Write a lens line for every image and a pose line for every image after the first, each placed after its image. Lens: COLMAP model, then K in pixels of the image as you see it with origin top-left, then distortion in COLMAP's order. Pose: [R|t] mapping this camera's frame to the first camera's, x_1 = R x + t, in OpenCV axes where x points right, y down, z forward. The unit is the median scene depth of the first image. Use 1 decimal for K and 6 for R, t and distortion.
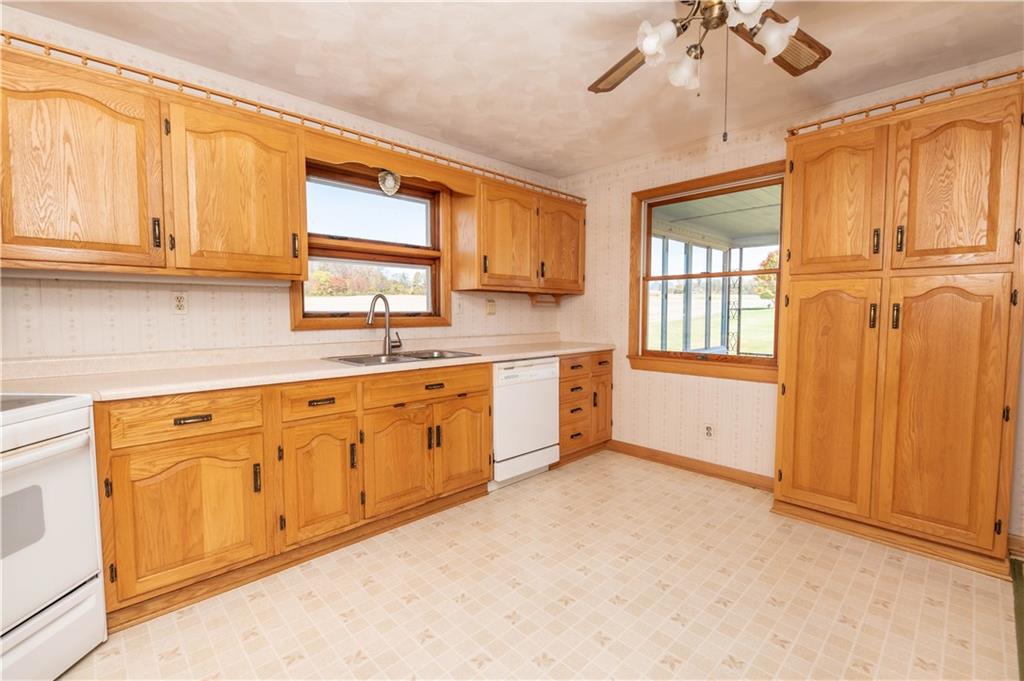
lens RADIAL K [[444.2, 0, 510.2], [0, 444.2, 336.6], [0, 0, 1]] dist [0.001780, -0.003562]
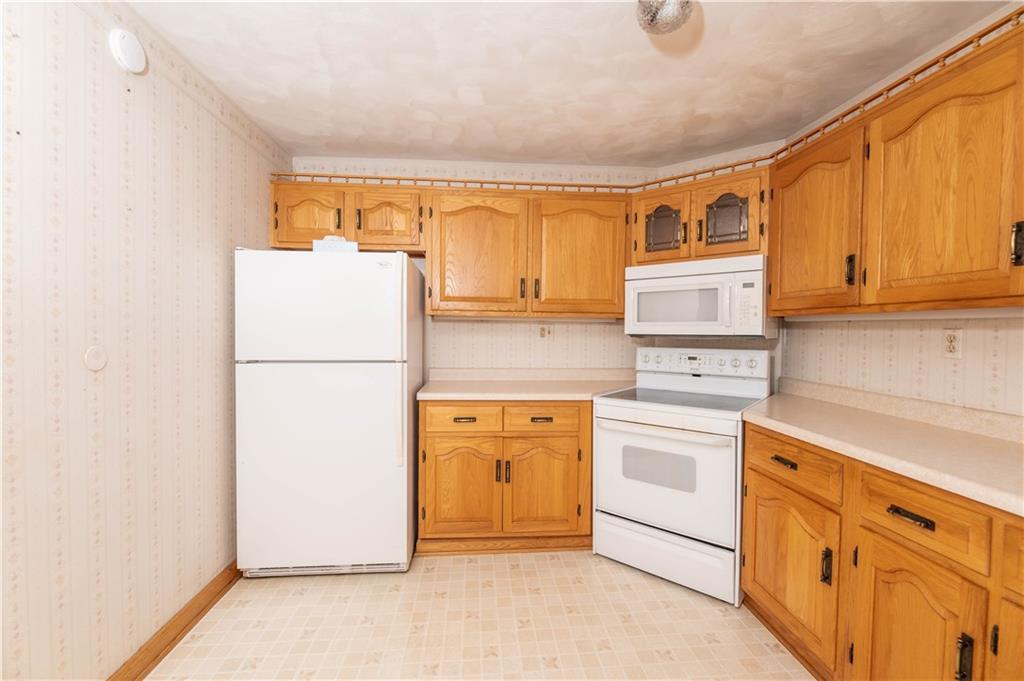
lens RADIAL K [[444.2, 0, 505.1], [0, 444.2, 338.6], [0, 0, 1]] dist [0.001780, -0.003562]
pose [[-0.638305, 0.013781, -0.769660, 0.317850], [-0.049509, 0.997035, 0.058912, -0.083149], [0.768189, 0.075709, -0.635730, 0.811608]]
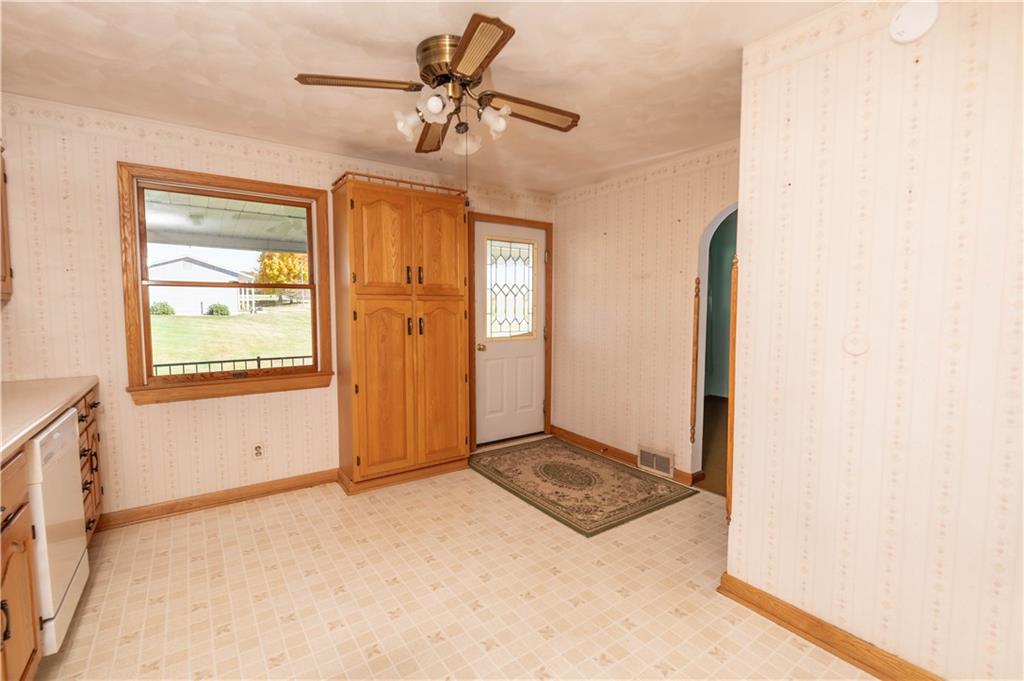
lens RADIAL K [[444.2, 0, 520.0], [0, 444.2, 336.8], [0, 0, 1]] dist [0.001780, -0.003562]
pose [[0.153031, -0.062241, 0.986259, -0.530128], [0.055305, 0.996990, 0.054337, -0.067953], [-0.986673, 0.046230, 0.156012, 0.399447]]
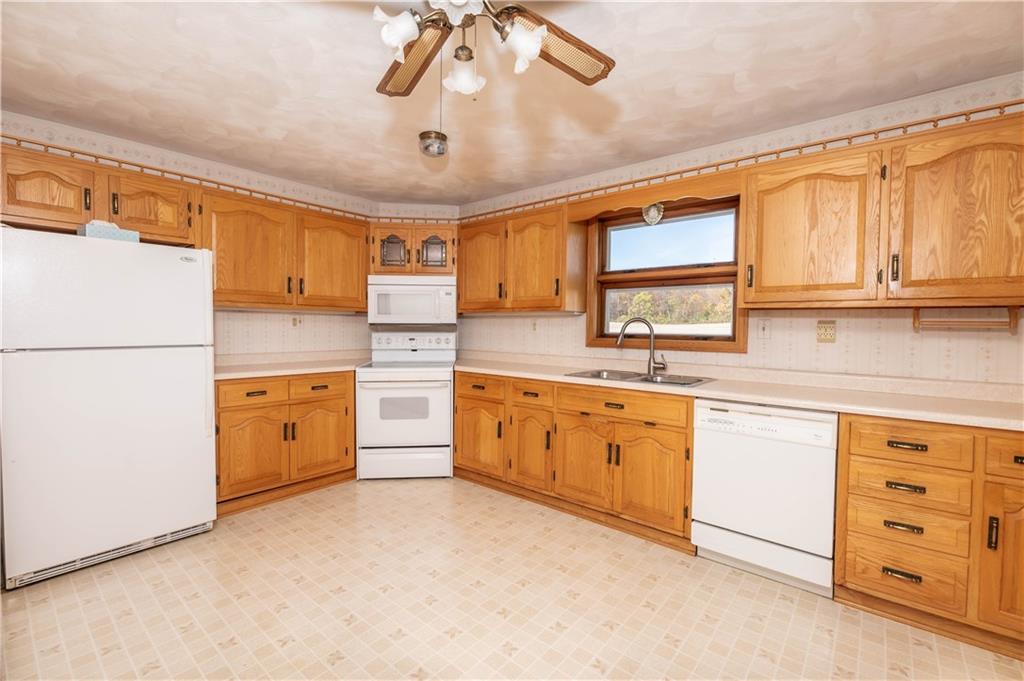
lens RADIAL K [[444.2, 0, 514.9], [0, 444.2, 335.8], [0, 0, 1]] dist [0.001780, -0.003562]
pose [[0.112516, 0.024040, -0.993359, 0.880891], [-0.064768, 0.997759, 0.016810, -0.057829], [0.991537, 0.062446, 0.113821, 0.662699]]
